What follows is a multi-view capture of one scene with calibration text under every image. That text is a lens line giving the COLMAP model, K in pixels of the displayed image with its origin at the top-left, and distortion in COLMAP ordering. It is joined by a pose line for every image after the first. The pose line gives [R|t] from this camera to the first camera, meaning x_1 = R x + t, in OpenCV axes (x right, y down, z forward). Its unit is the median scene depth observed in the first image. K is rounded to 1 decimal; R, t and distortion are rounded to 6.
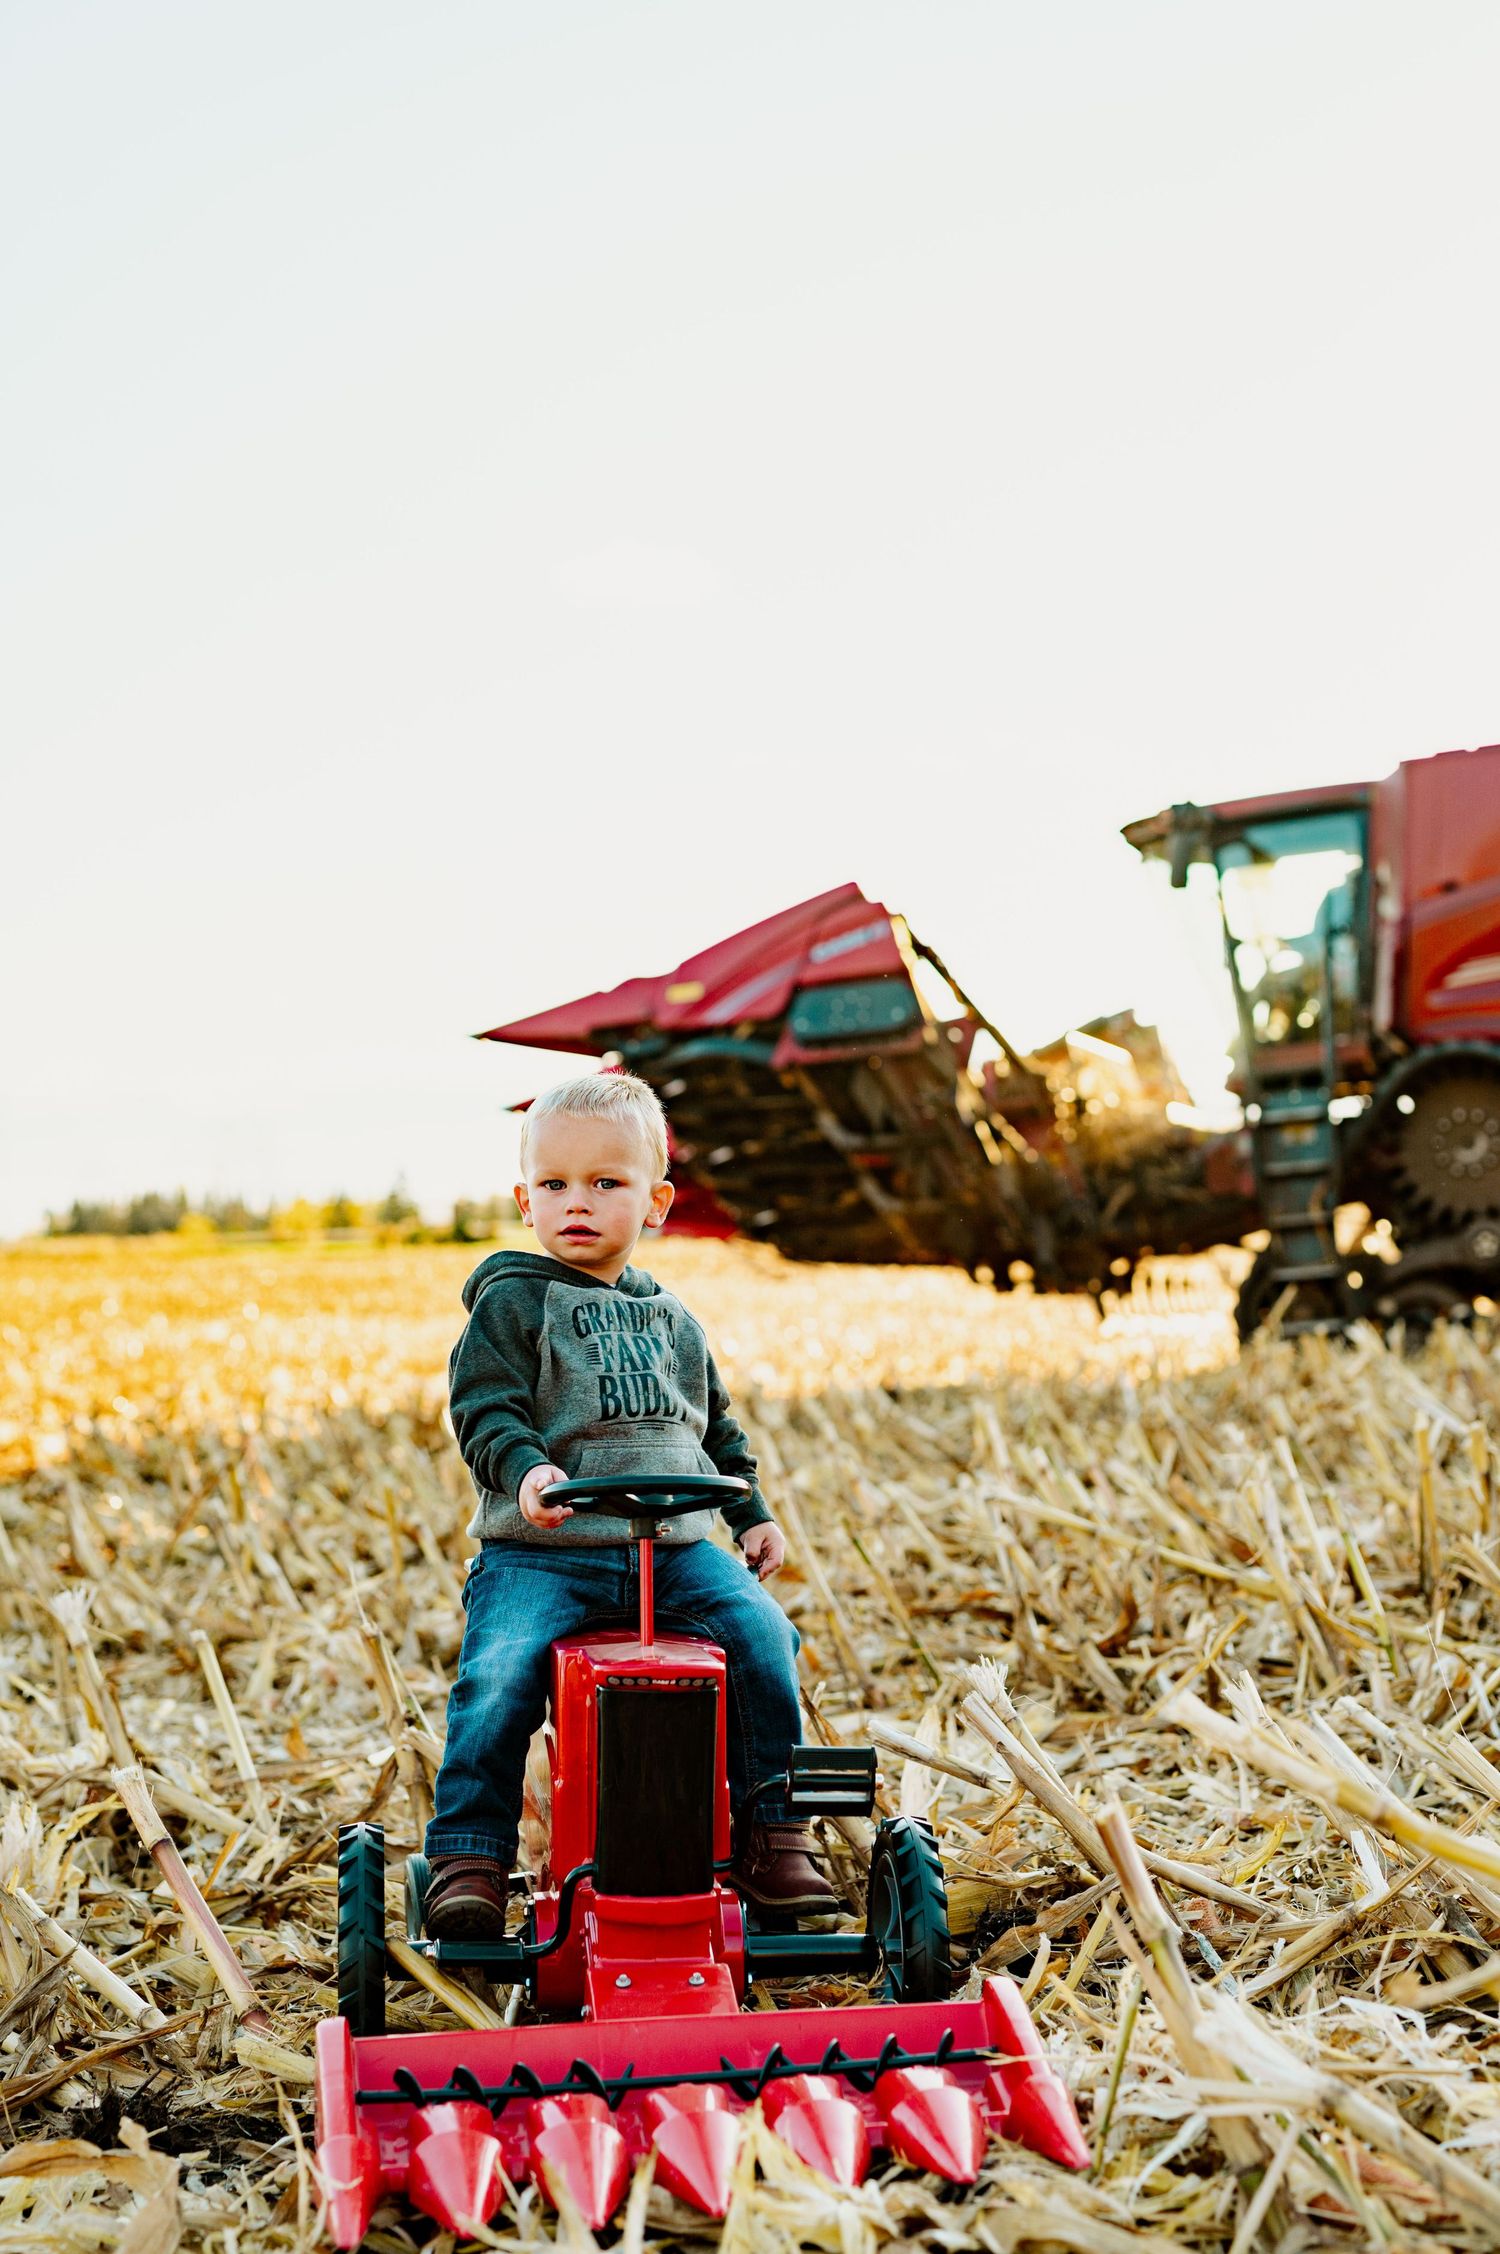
lens RADIAL K [[3166.6, 0, 744.4], [0, 3166.6, 1049.1], [0, 0, 1]] dist [0.002480, -0.004476]
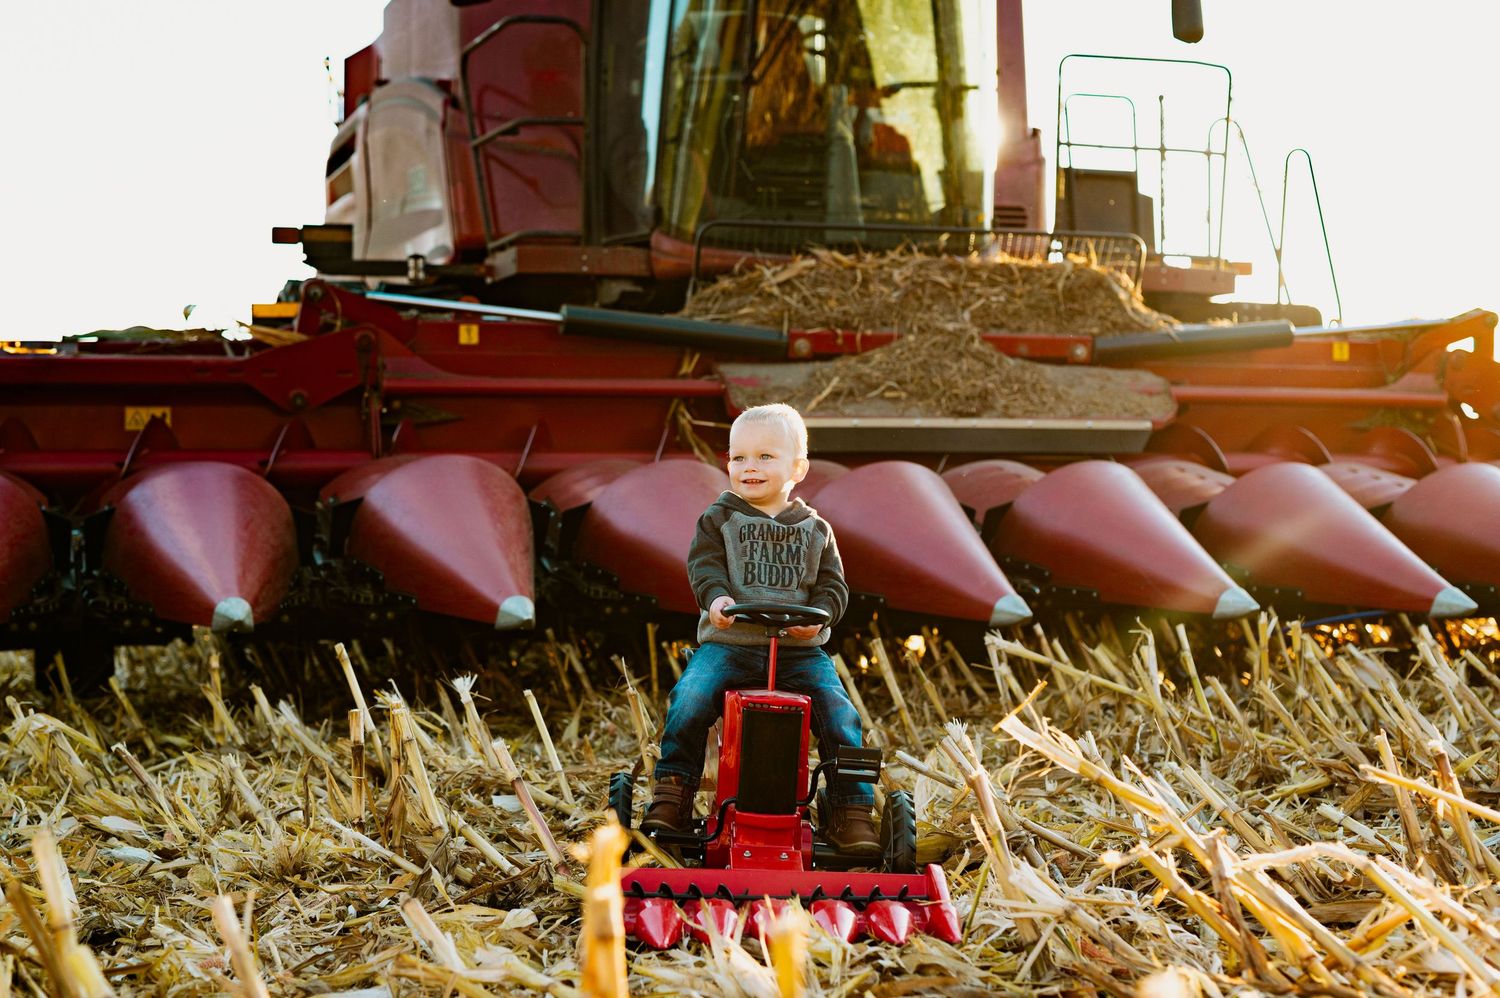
lens RADIAL K [[2137.0, 0, 704.8], [0, 2137.0, 441.0], [0, 0, 1]] dist [-0.013910, 0.032395]
pose [[0.994174, 0.052420, -0.094177, 0.044970], [-0.048681, 0.997949, 0.041571, -0.019925], [0.096163, -0.036744, 0.994687, -0.311738]]
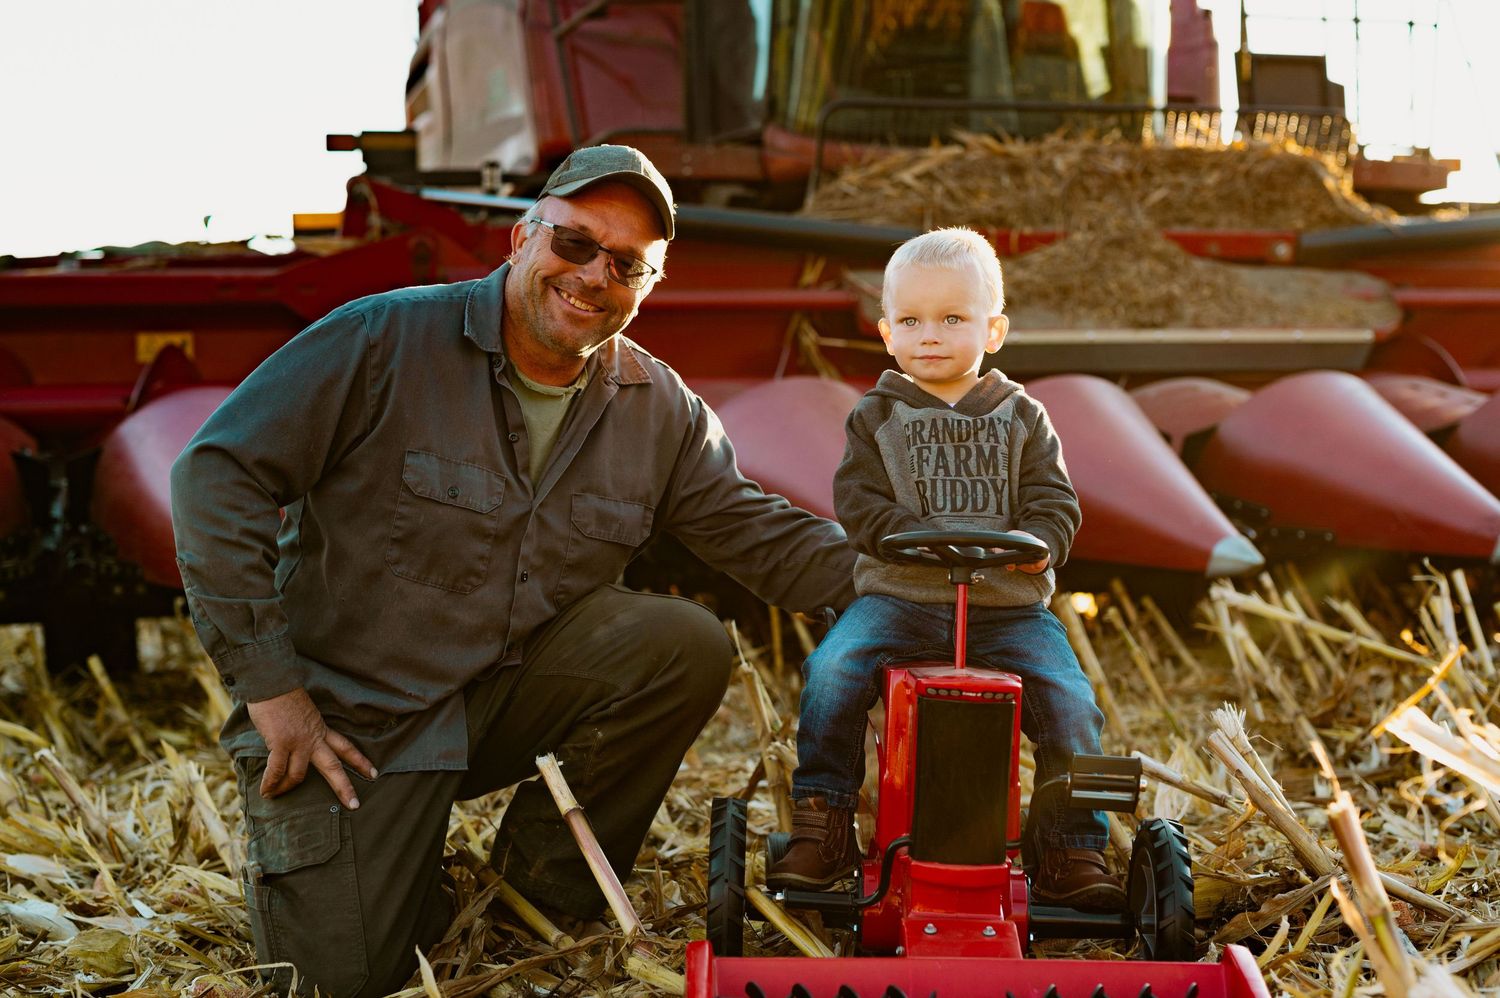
lens RADIAL K [[2280.8, 0, 748.9], [0, 2280.8, 410.7], [0, 0, 1]] dist [-0.024880, 0.134014]
pose [[0.991151, 0.035802, -0.127817, -0.001420], [-0.029698, 0.998340, 0.049353, 0.043296], [0.129372, -0.045121, 0.990569, 0.098879]]
